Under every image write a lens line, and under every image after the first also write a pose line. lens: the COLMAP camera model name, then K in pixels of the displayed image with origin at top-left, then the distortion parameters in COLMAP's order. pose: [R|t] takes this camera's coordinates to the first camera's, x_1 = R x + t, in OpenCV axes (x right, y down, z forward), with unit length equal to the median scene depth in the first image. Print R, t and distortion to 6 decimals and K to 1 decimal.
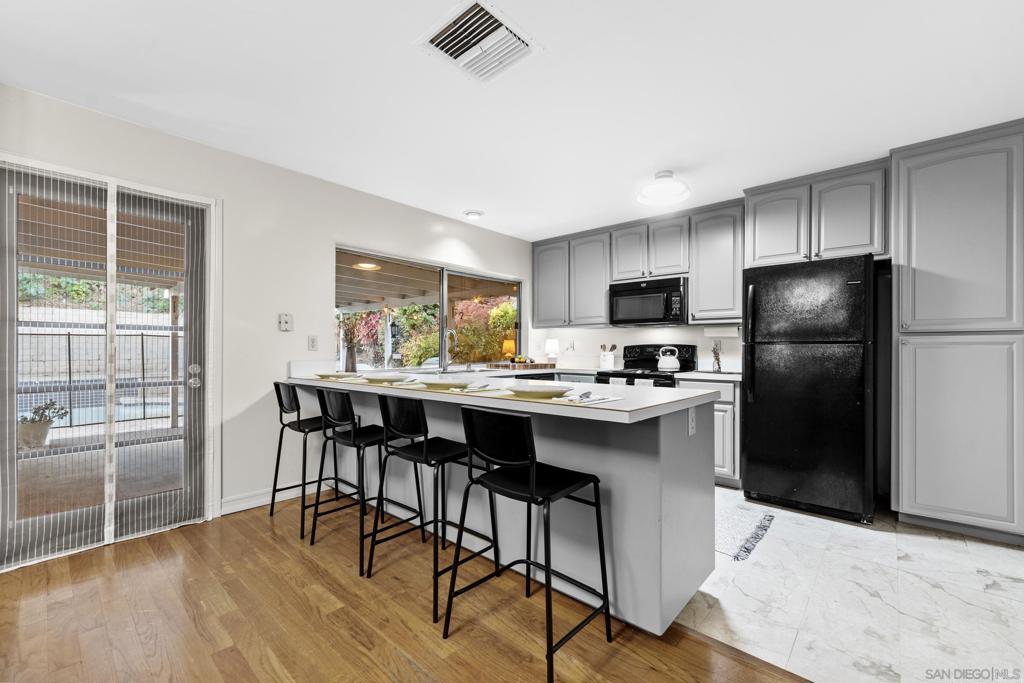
lens RADIAL K [[418.6, 0, 515.5], [0, 418.6, 349.1], [0, 0, 1]] dist [-0.000805, -0.000886]
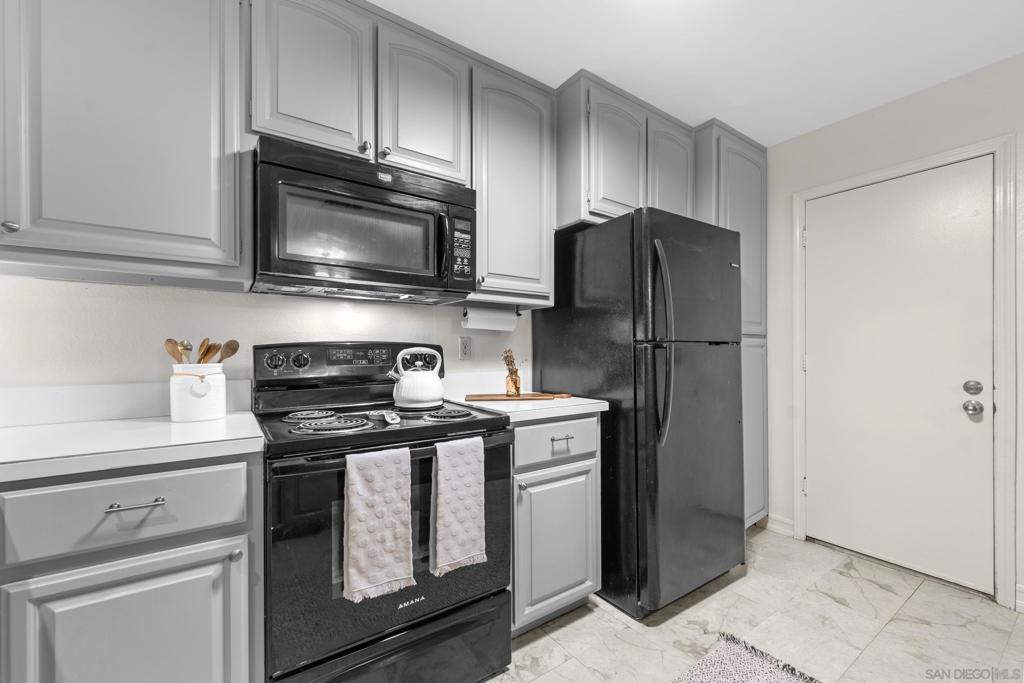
lens RADIAL K [[418.6, 0, 511.5], [0, 418.6, 351.5], [0, 0, 1]] dist [-0.000805, -0.000886]
pose [[0.231637, -0.012023, 0.972728, -0.022387], [-0.002509, 0.999913, 0.012957, -0.007285], [-0.972799, -0.005442, 0.231586, 0.819765]]
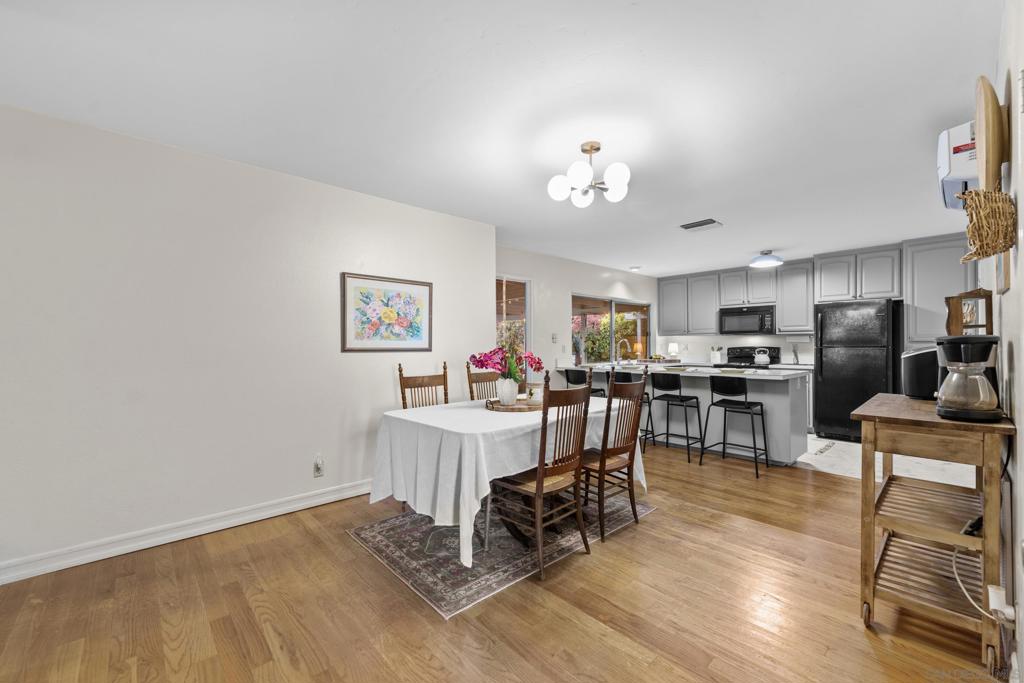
lens RADIAL K [[418.6, 0, 509.1], [0, 418.6, 344.0], [0, 0, 1]] dist [-0.000805, -0.000886]
pose [[0.994432, -0.010930, -0.104811, -0.420755], [0.010938, 0.999940, -0.000495, -0.031991], [0.104810, -0.000654, 0.994492, -0.674776]]
